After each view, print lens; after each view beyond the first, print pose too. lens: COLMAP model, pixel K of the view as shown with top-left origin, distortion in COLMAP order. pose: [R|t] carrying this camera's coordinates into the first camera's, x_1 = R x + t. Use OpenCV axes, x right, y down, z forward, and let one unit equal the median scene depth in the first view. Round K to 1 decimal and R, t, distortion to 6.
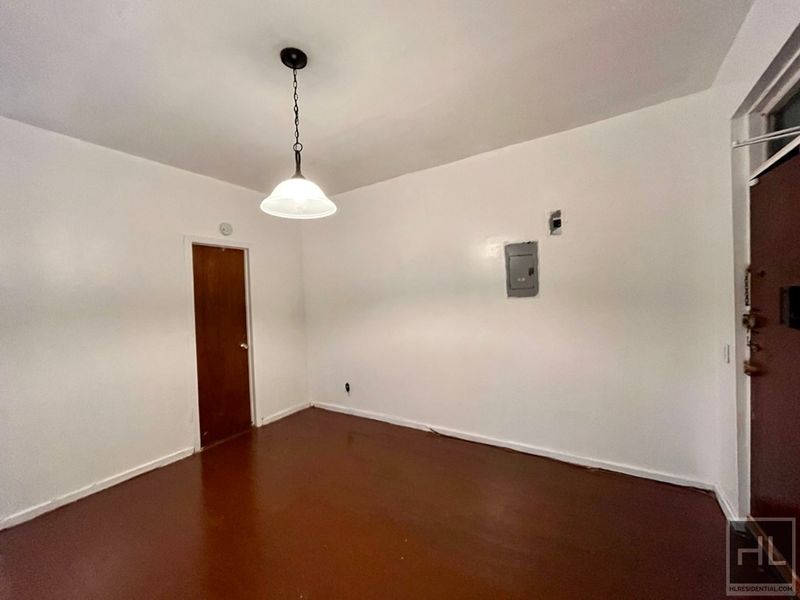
lens RADIAL K [[319.2, 0, 400.0], [0, 319.2, 300.0], [0, 0, 1]] dist [-0.001289, -0.000270]
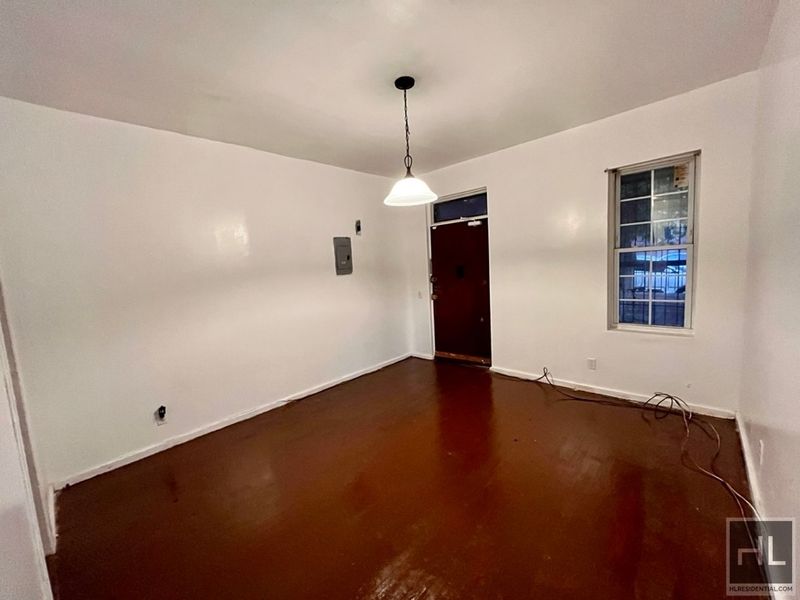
lens RADIAL K [[319.2, 0, 400.0], [0, 319.2, 300.0], [0, 0, 1]] dist [-0.001289, -0.000270]
pose [[0.194367, -0.079446, 0.977706, -1.031412], [0.070953, 0.995243, 0.066766, 0.026980], [-0.978359, 0.056395, 0.199080, 0.478611]]
